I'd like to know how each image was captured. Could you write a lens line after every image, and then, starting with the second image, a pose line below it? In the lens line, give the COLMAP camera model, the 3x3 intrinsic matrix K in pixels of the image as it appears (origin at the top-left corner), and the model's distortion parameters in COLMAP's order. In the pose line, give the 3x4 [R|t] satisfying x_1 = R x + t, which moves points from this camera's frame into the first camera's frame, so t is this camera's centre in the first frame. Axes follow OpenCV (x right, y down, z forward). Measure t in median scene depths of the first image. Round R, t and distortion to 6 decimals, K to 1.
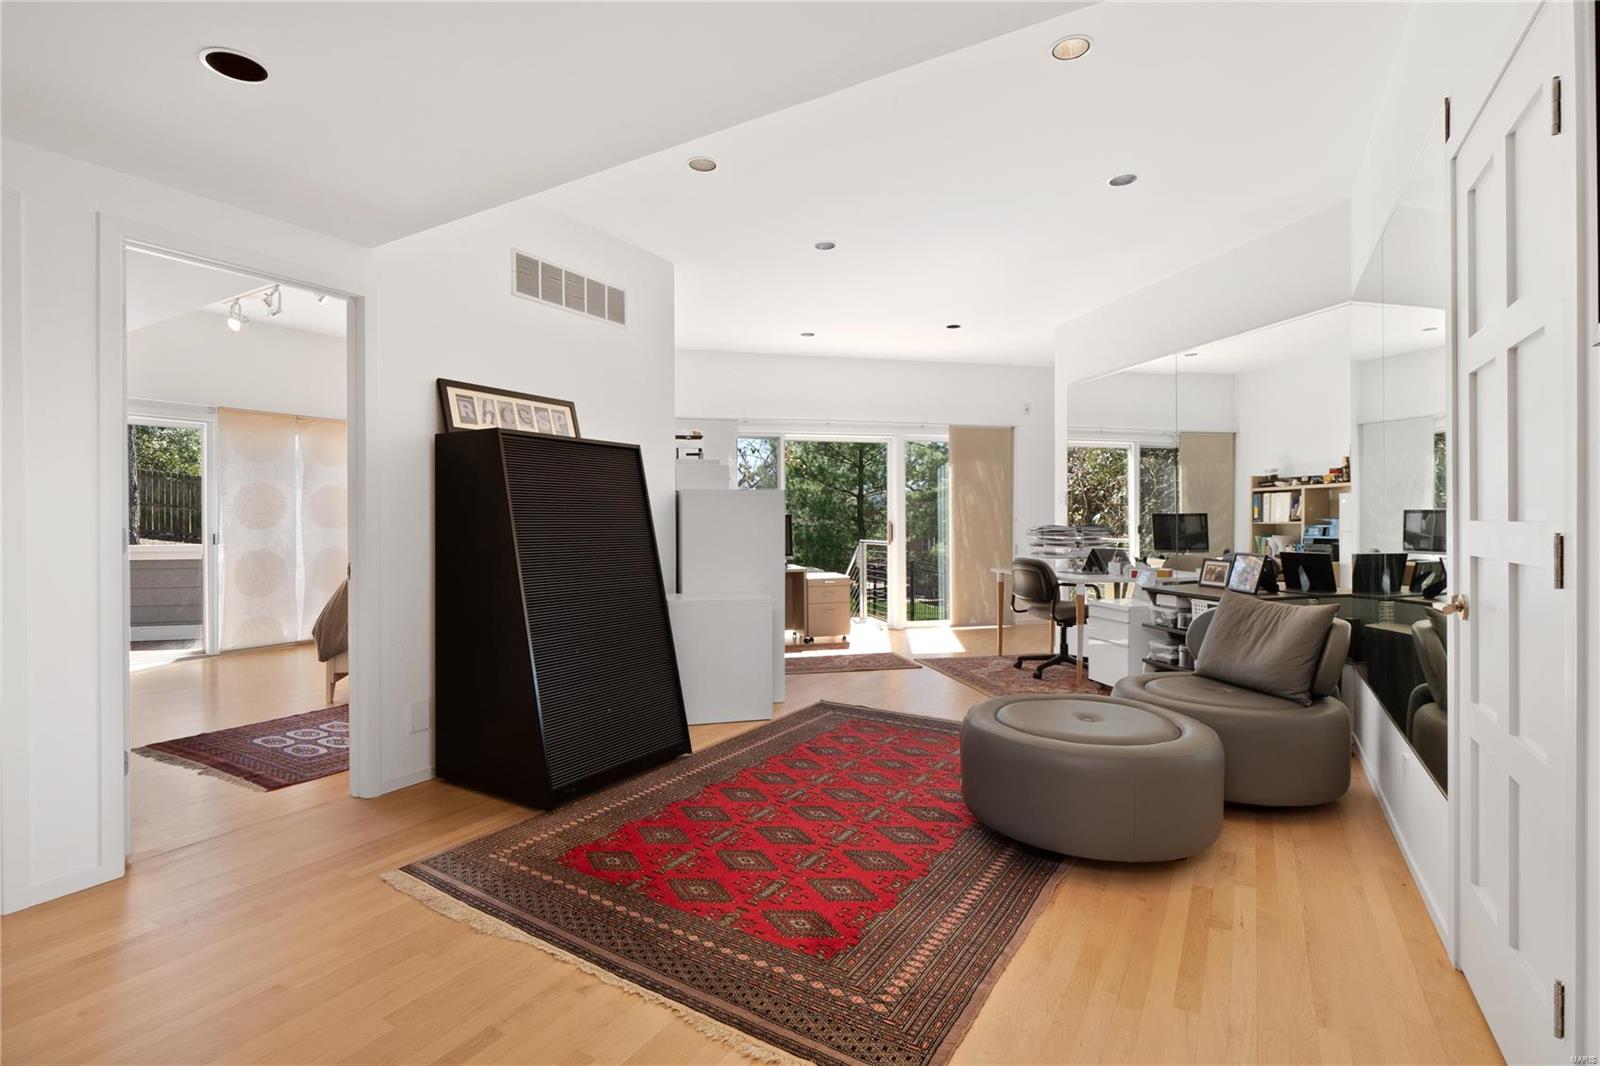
lens RADIAL K [[748.4, 0, 797.2], [0, 748.4, 518.0], [0, 0, 1]] dist [-0.002813, -0.000366]
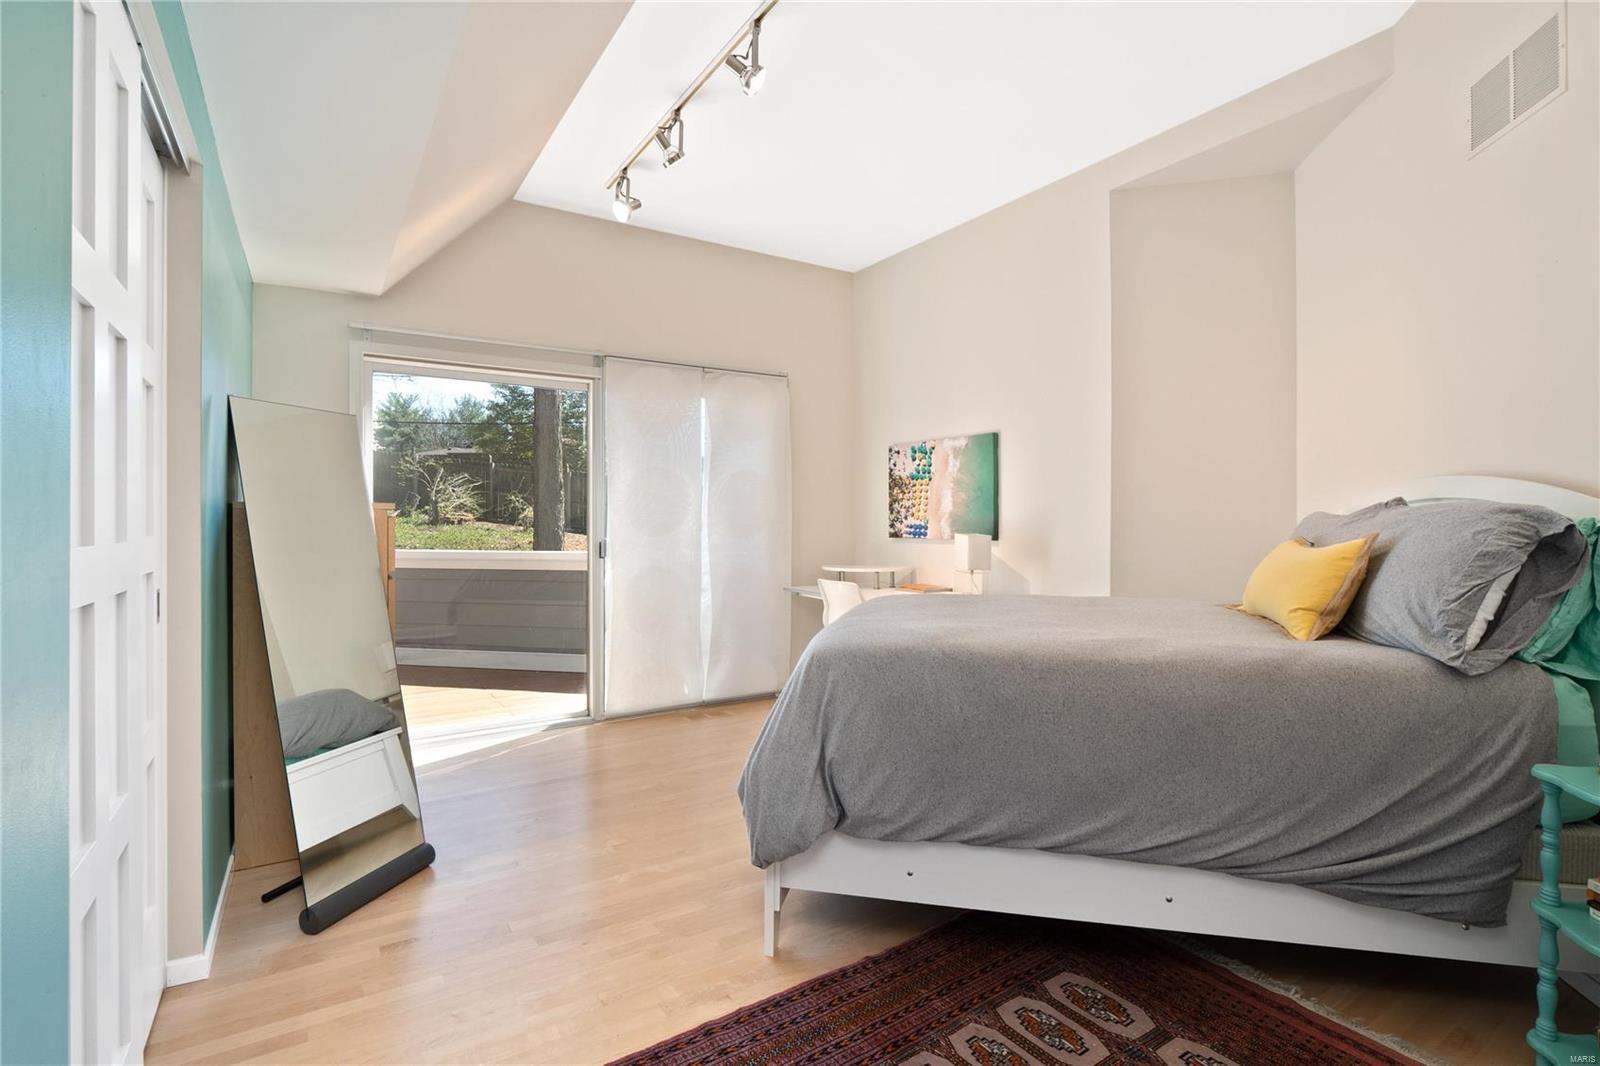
lens RADIAL K [[748.4, 0, 797.2], [0, 748.4, 518.0], [0, 0, 1]] dist [-0.002813, -0.000366]
pose [[0.897104, 0.003316, -0.441807, -0.306598], [-0.003104, 0.999994, 0.001201, -0.002654], [0.441808, 0.000294, 0.897109, 0.449253]]
